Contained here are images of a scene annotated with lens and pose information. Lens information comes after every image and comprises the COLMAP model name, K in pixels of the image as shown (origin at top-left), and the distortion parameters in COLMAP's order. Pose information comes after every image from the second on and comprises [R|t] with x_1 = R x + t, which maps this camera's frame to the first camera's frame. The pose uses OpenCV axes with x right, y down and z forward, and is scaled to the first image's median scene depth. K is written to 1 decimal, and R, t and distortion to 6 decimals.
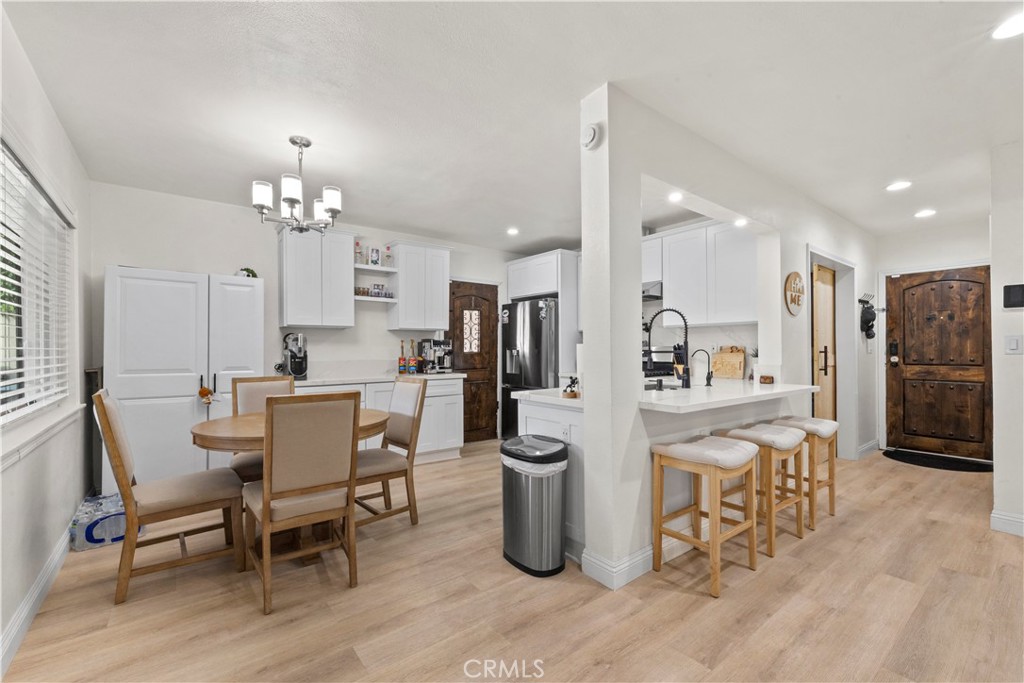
lens RADIAL K [[435.2, 0, 511.8], [0, 435.2, 346.8], [0, 0, 1]] dist [0.001698, 0.000358]
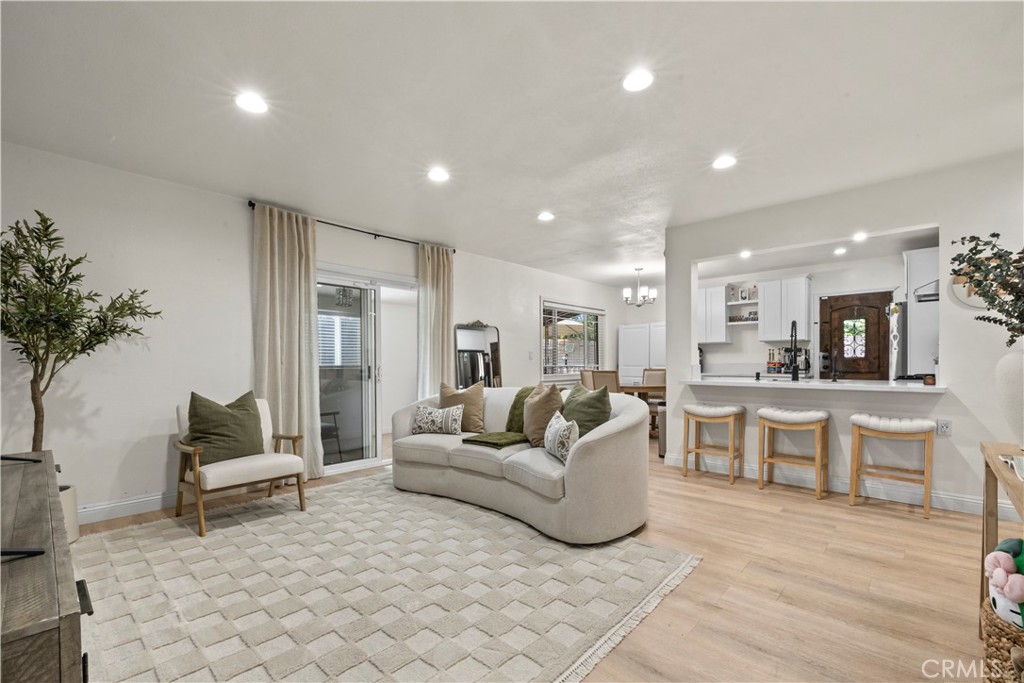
lens RADIAL K [[445.4, 0, 509.7], [0, 445.4, 358.1], [0, 0, 1]] dist [-0.000567, -0.000077]
pose [[0.152817, -0.009724, -0.988207, 1.061422], [0.008732, 0.999926, -0.008489, 0.019410], [0.988216, -0.007332, 0.152891, -0.044908]]
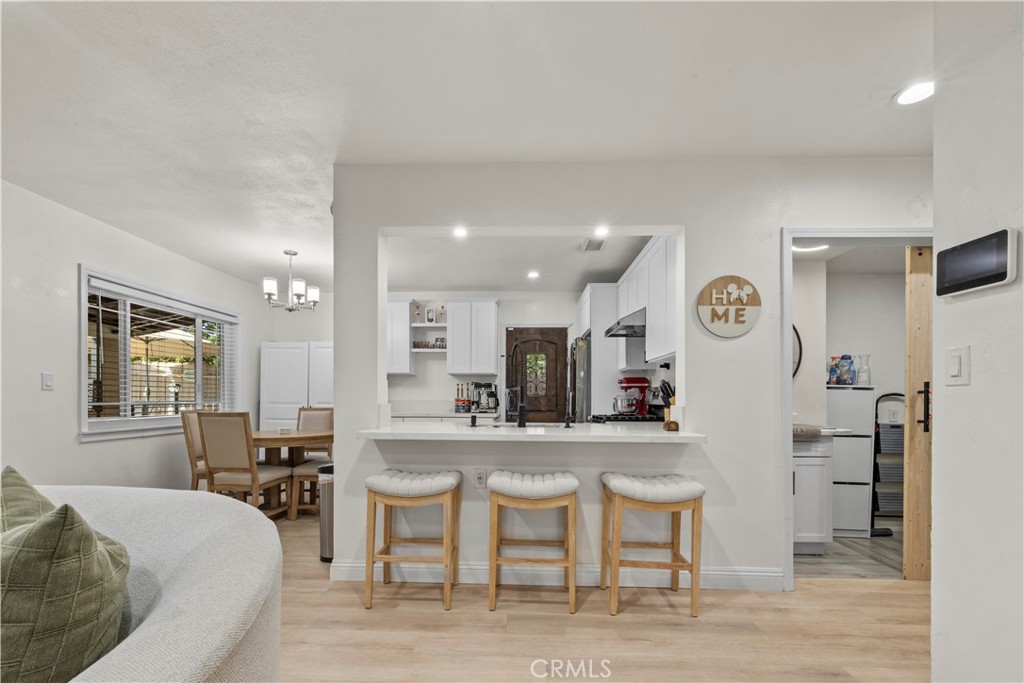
lens RADIAL K [[447.9, 0, 509.4], [0, 447.9, 406.2], [0, 0, 1]] dist [-0.001572, -0.000048]
pose [[0.764062, 0.016590, -0.644929, 0.653466], [-0.002045, 0.999727, 0.023293, 0.017574], [0.645139, -0.016478, 0.763887, 0.168803]]
